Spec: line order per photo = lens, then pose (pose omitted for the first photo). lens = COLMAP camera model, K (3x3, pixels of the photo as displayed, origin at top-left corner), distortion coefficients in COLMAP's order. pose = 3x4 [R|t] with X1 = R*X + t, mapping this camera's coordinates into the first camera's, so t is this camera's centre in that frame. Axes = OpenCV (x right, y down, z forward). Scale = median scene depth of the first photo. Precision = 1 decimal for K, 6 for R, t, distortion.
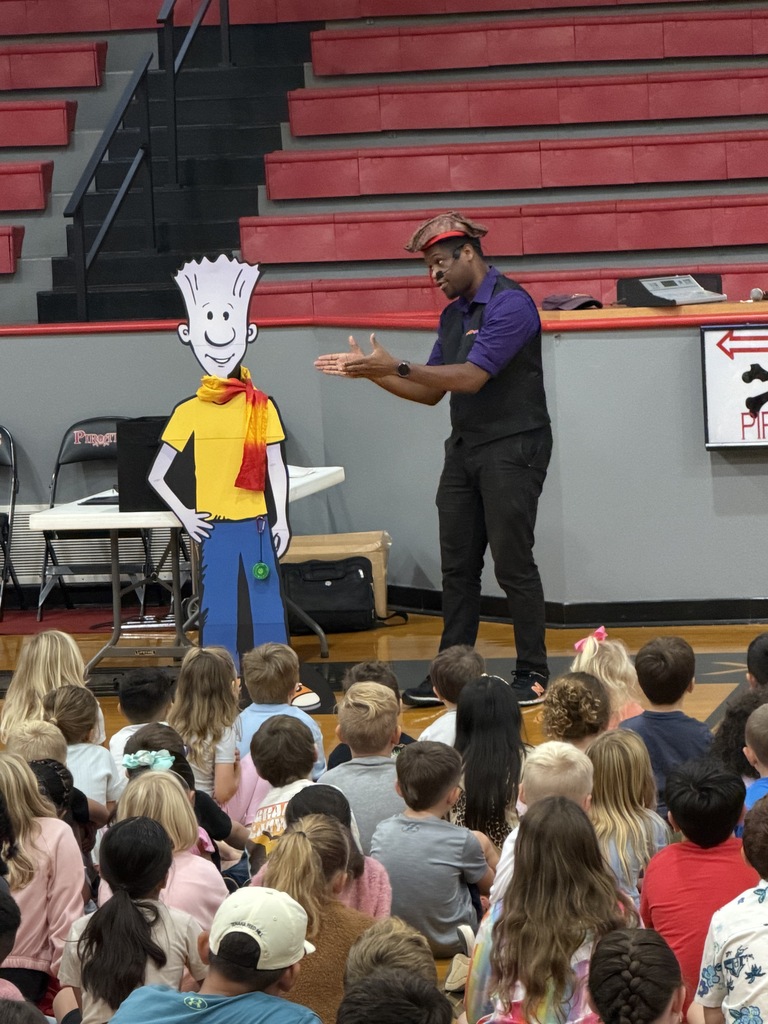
lens RADIAL K [[4670.5, 0, 386.2], [0, 4670.5, 510.7], [0, 0, 1]] dist [-0.008710, 0.000000]
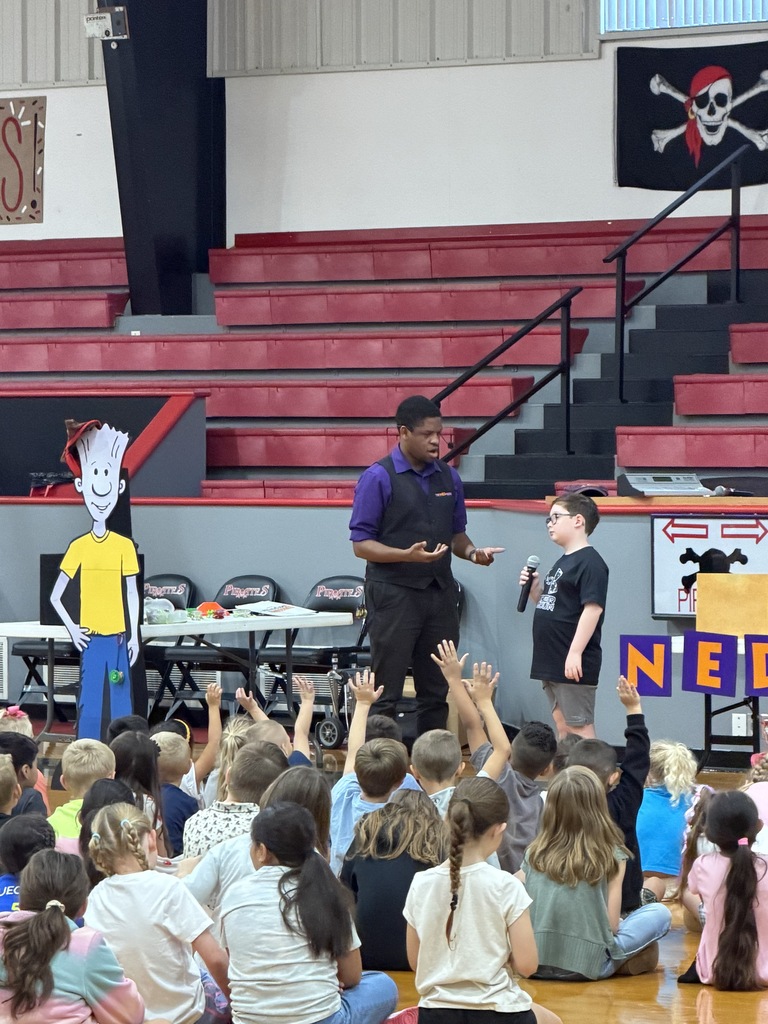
lens RADIAL K [[4519.5, 0, 384.4], [0, 4519.5, 506.9], [0, 0, 1]] dist [0.049138, 0.000000]
pose [[0.913597, 0.048468, -0.403722, 0.468952], [-0.071933, 0.996476, -0.043148, 0.013079], [0.400207, 0.068461, 0.913864, -0.074781]]
